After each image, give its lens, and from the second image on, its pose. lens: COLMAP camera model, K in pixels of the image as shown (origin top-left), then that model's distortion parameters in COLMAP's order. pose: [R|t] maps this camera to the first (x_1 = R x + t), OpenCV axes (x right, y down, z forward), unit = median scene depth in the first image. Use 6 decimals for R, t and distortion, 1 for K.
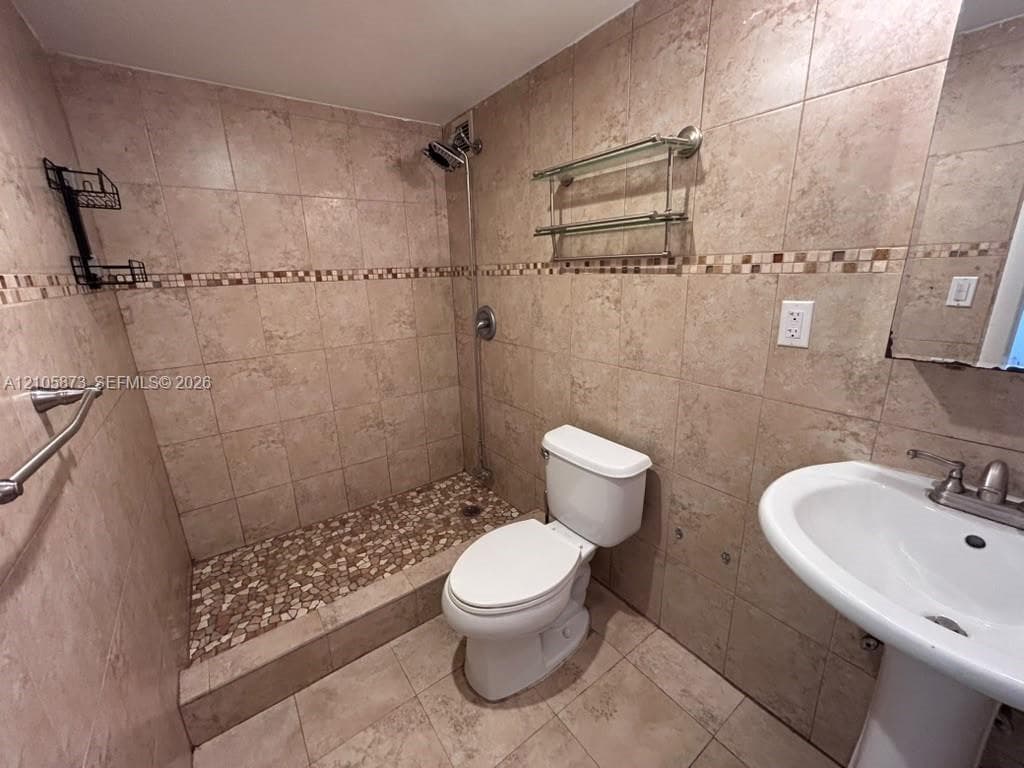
lens RADIAL K [[413.6, 0, 510.5], [0, 413.6, 380.6], [0, 0, 1]] dist [-0.003245, 0.000840]
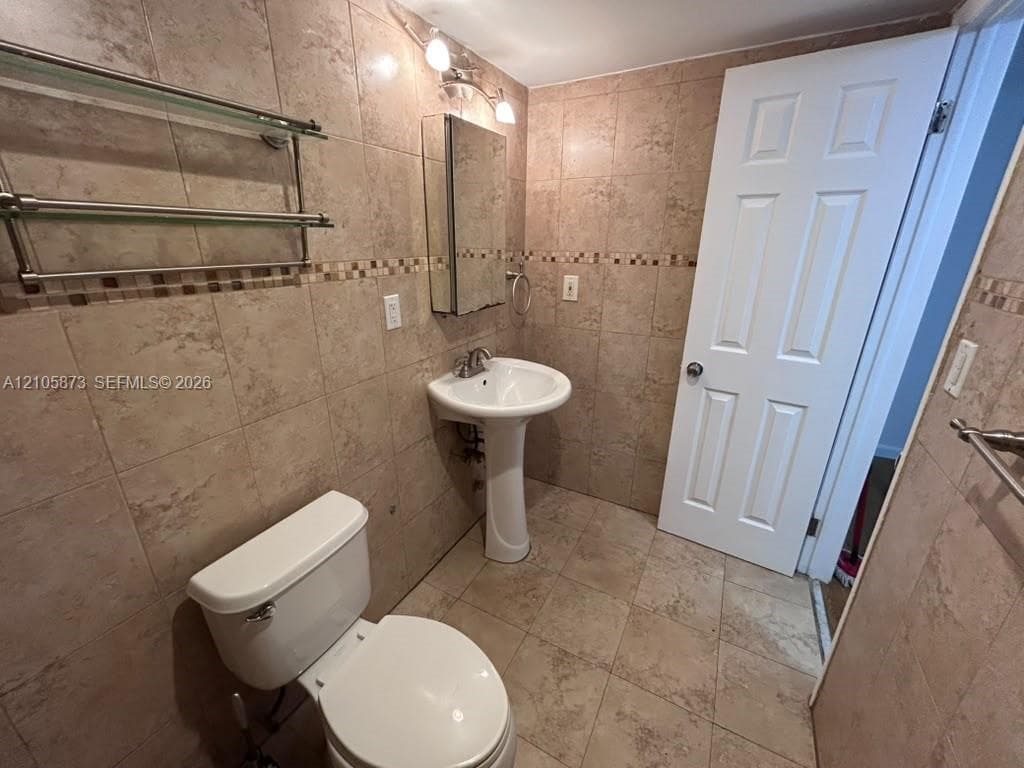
lens RADIAL K [[413.6, 0, 510.6], [0, 413.6, 386.1], [0, 0, 1]] dist [-0.003245, 0.000840]
pose [[-0.423590, -0.283338, 0.860402, -0.587610], [0.246005, 0.878146, 0.410293, -0.314259], [-0.871810, 0.385459, -0.302272, 0.944659]]
